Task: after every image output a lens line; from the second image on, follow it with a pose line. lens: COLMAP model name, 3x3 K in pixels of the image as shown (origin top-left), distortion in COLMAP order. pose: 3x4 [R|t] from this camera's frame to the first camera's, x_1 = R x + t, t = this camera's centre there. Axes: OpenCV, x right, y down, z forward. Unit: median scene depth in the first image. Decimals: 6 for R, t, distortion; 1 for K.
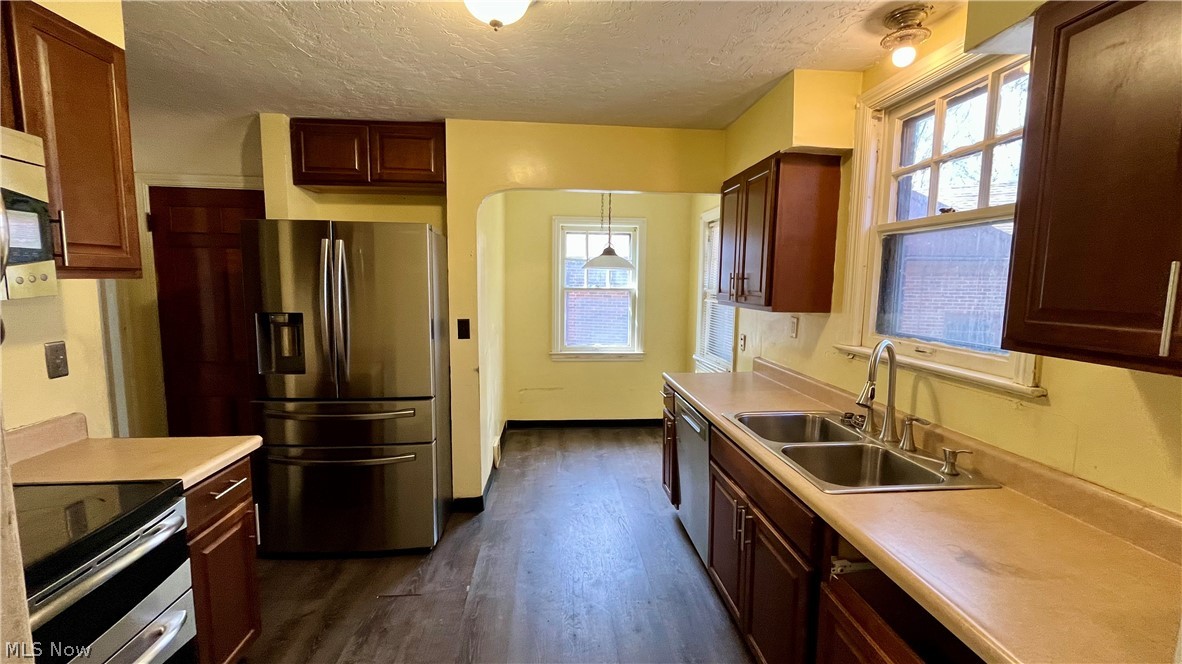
lens RADIAL K [[478.4, 0, 590.0], [0, 478.4, 329.9], [0, 0, 1]] dist [-0.002178, -0.000287]
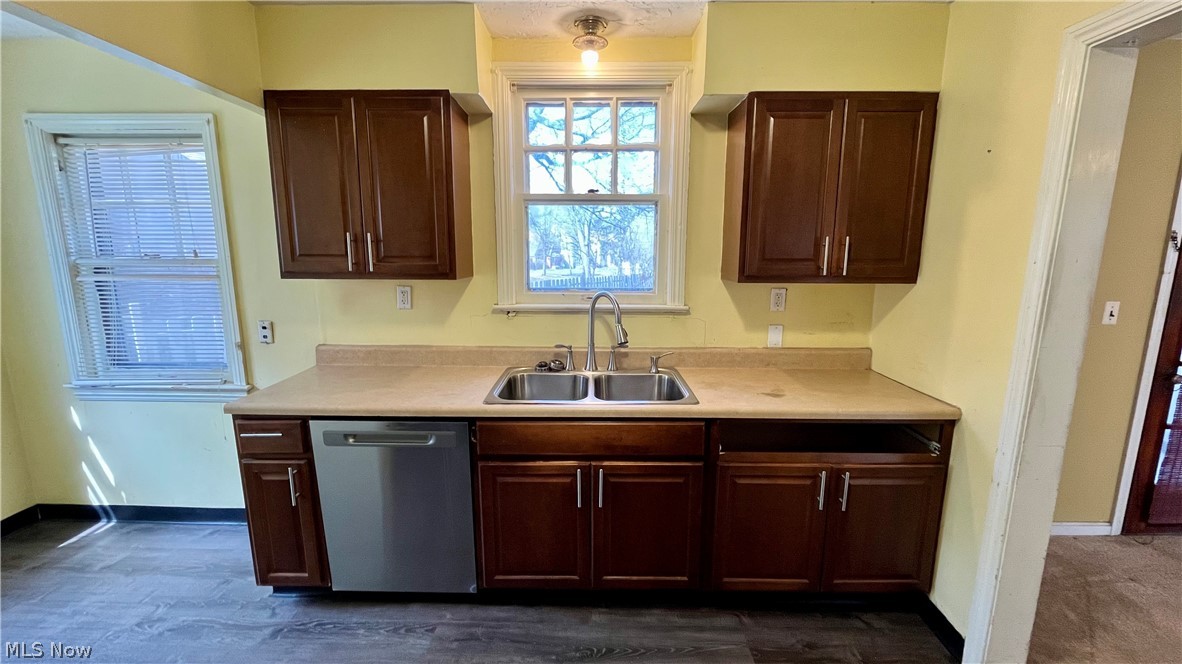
lens RADIAL K [[478.4, 0, 586.2], [0, 478.4, 332.9], [0, 0, 1]] dist [-0.002178, -0.000287]
pose [[0.101803, -0.187300, 0.977013, -0.614699], [0.100622, 0.979018, 0.177200, -0.095533], [-0.989703, 0.080269, 0.118513, 0.851395]]
